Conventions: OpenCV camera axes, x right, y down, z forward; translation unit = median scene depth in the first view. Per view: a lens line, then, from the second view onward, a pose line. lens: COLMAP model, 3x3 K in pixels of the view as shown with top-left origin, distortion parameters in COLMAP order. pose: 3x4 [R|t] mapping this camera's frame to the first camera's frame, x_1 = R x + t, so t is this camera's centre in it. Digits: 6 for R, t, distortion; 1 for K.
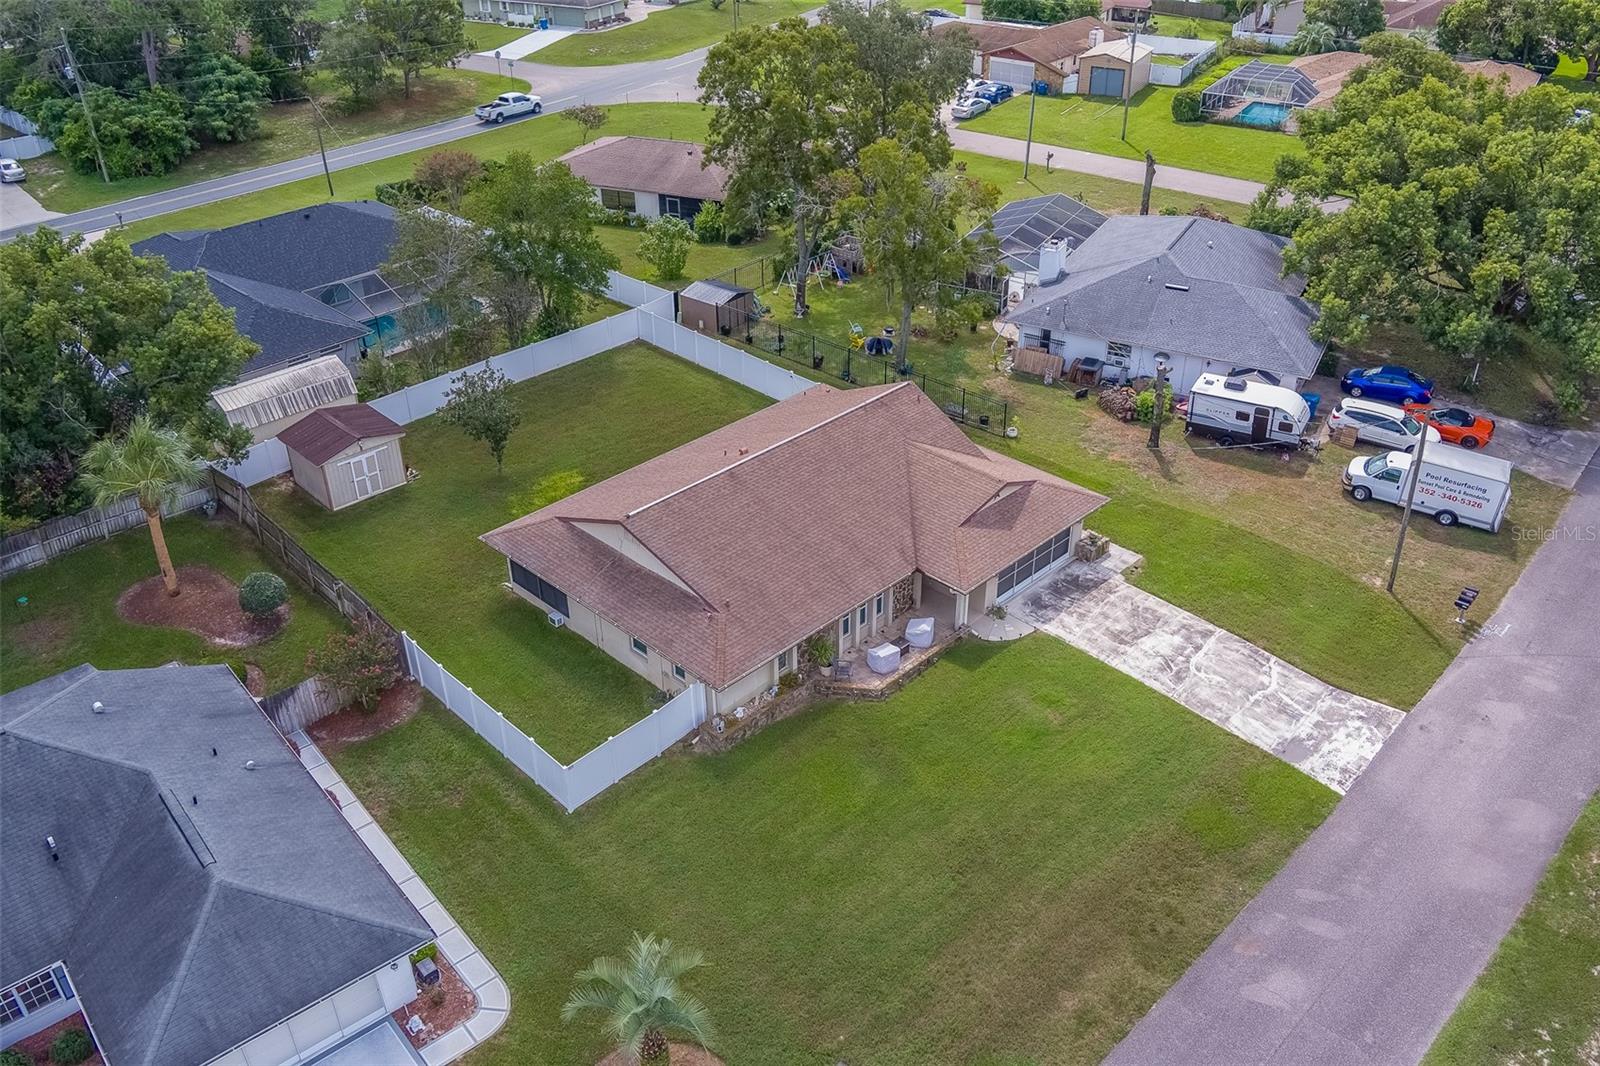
lens RADIAL K [[1305.0, 0, 800.0], [0, 1305.0, 533.0], [0, 0, 1]] dist [-0.074561, 0.034253]
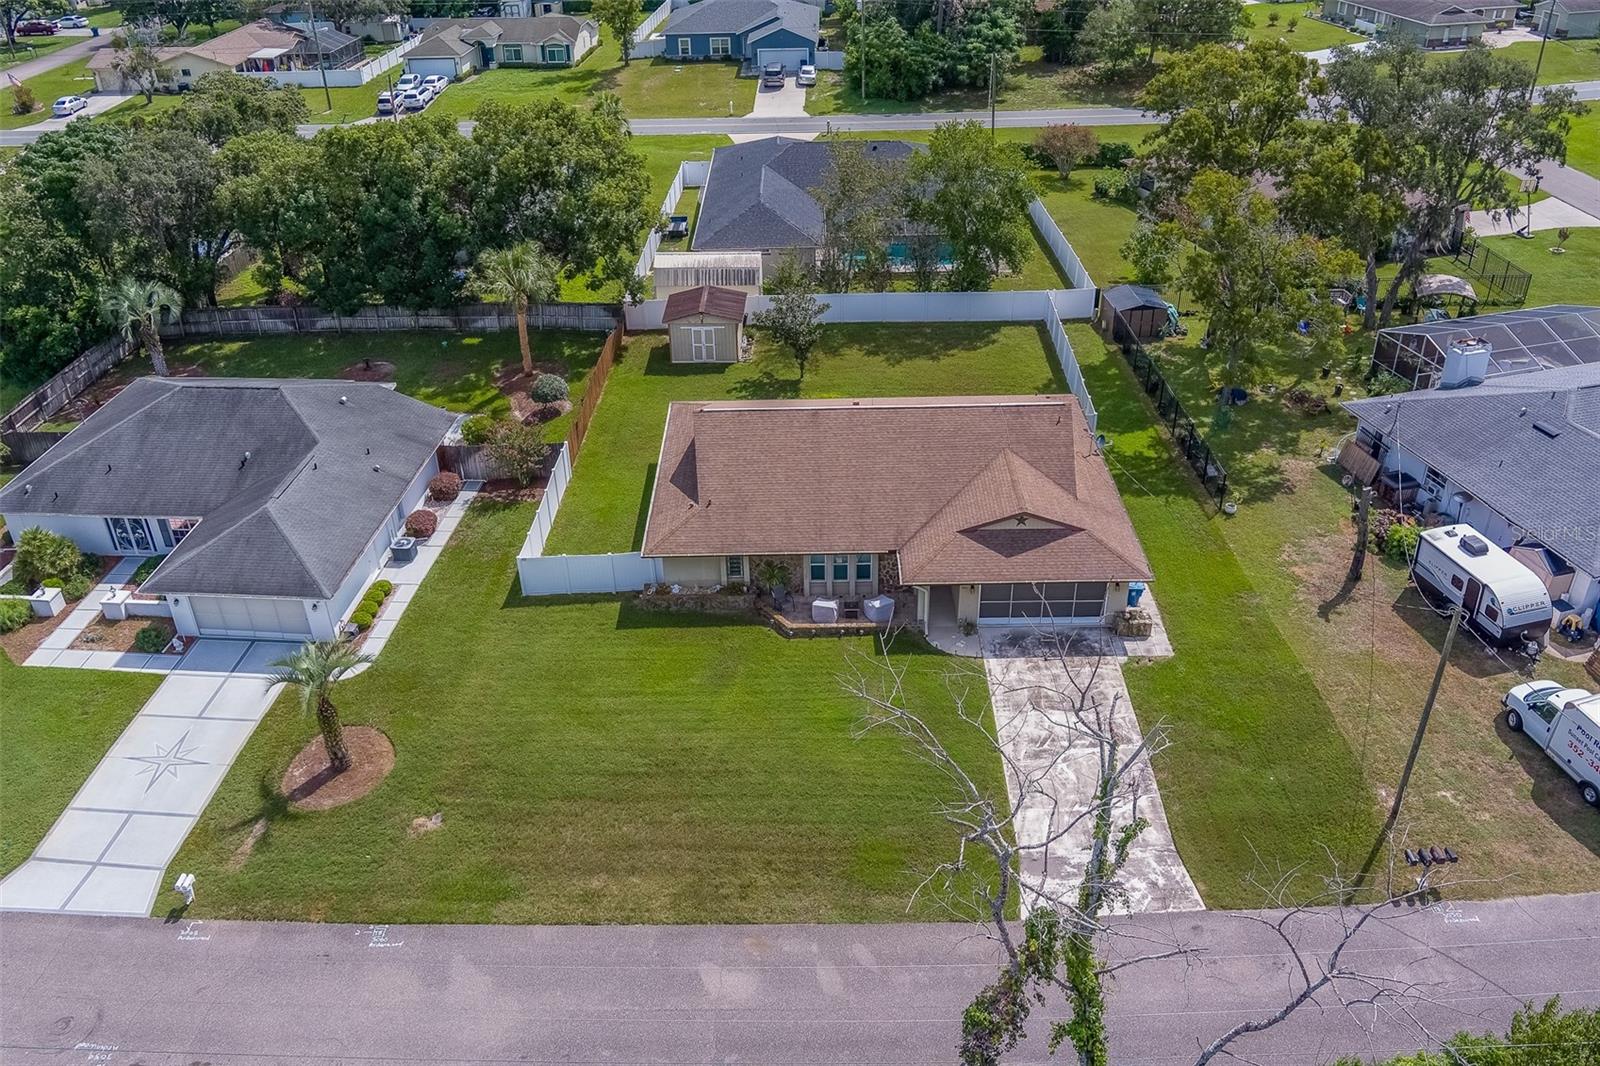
lens RADIAL K [[1305.0, 0, 800.0], [0, 1305.0, 533.0], [0, 0, 1]] dist [-0.074561, 0.034253]
pose [[0.700739, 0.367696, -0.611362, 0.642326], [-0.360351, 0.922021, 0.141506, -0.101027], [0.615720, 0.121146, 0.778596, 0.130074]]
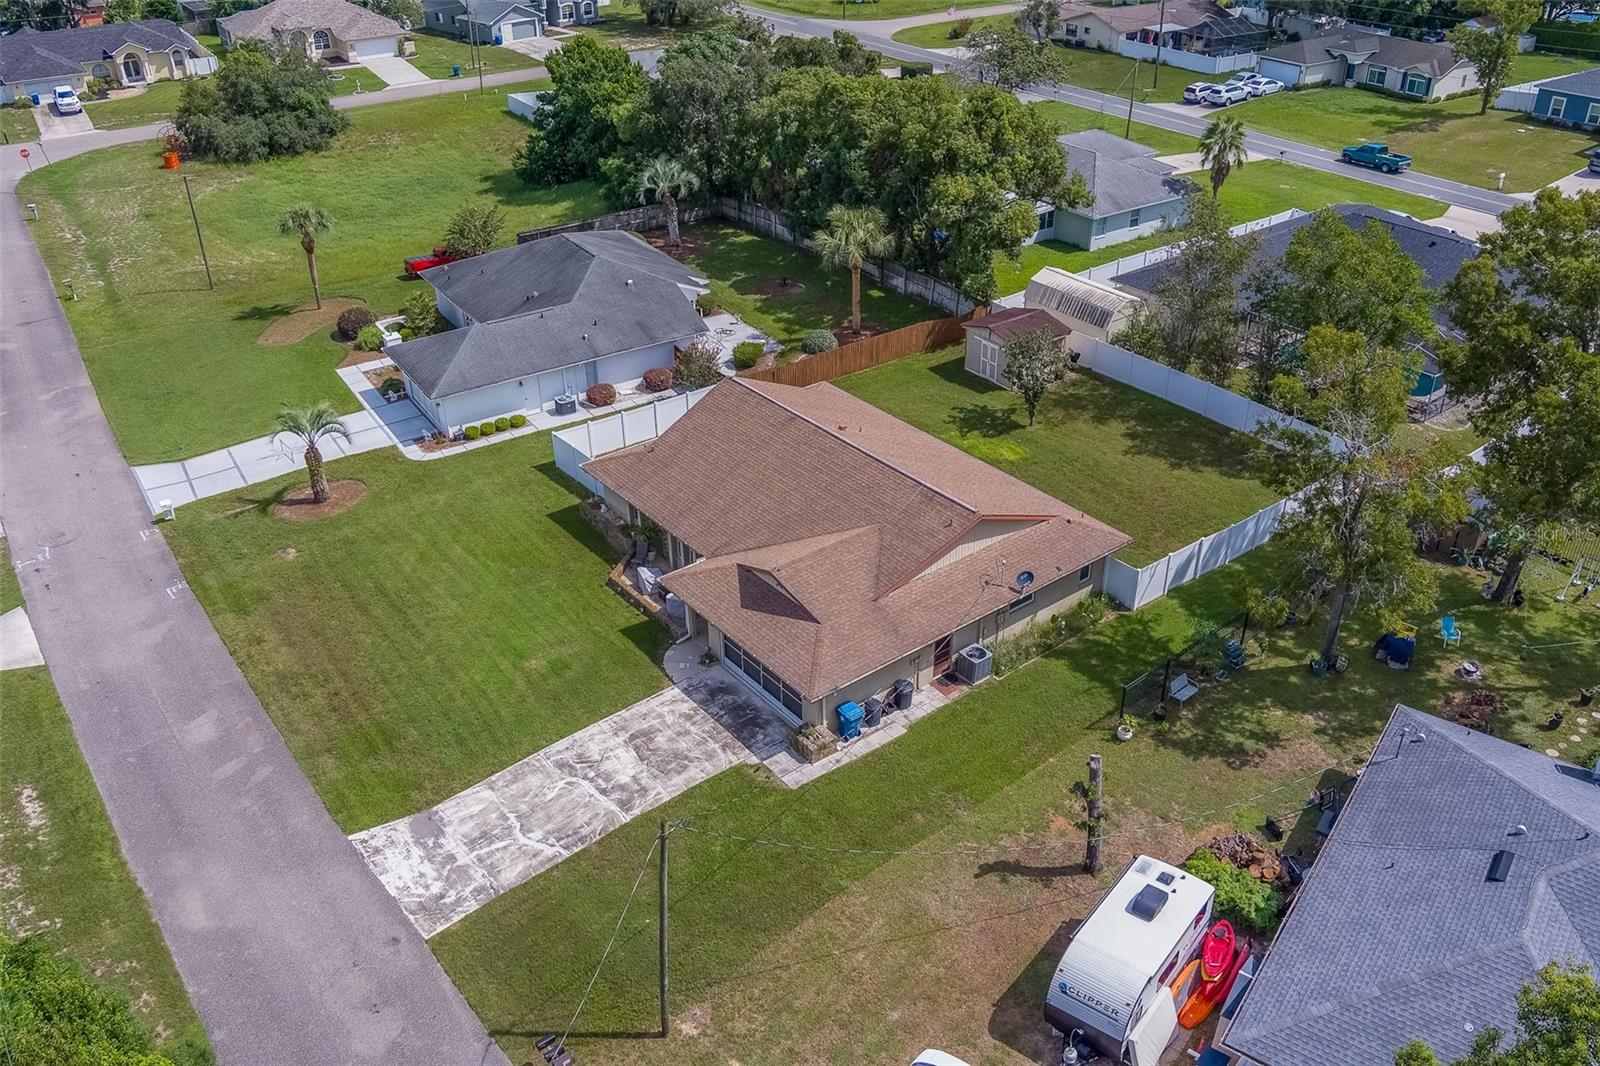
lens RADIAL K [[1305.0, 0, 800.0], [0, 1305.0, 533.0], [0, 0, 1]] dist [-0.074561, 0.034253]
pose [[-0.135468, 0.518707, -0.844151, 0.905591], [-0.501666, 0.698806, 0.509903, -0.529103], [0.854388, 0.492558, 0.165552, 0.846370]]
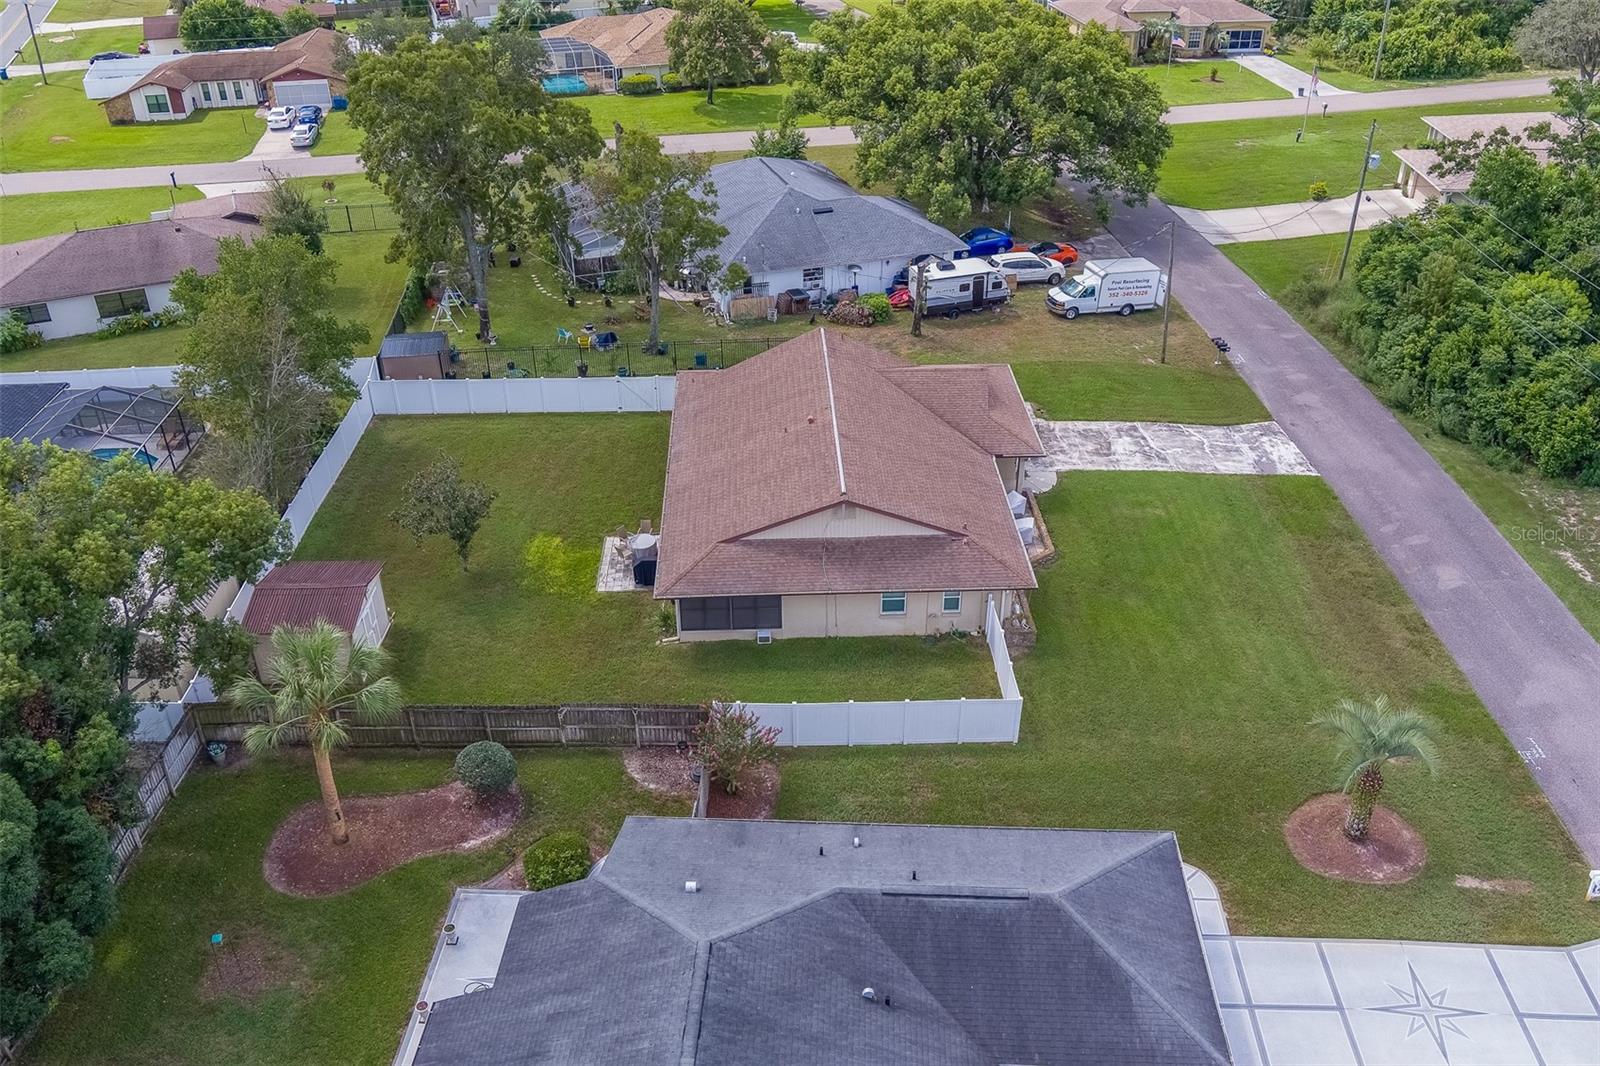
lens RADIAL K [[1305.0, 0, 800.0], [0, 1305.0, 533.0], [0, 0, 1]] dist [-0.074561, 0.034253]
pose [[0.687643, -0.378006, 0.619886, -0.734499], [0.379526, 0.914989, 0.136949, -0.126515], [-0.618956, 0.141090, 0.772649, 0.217496]]
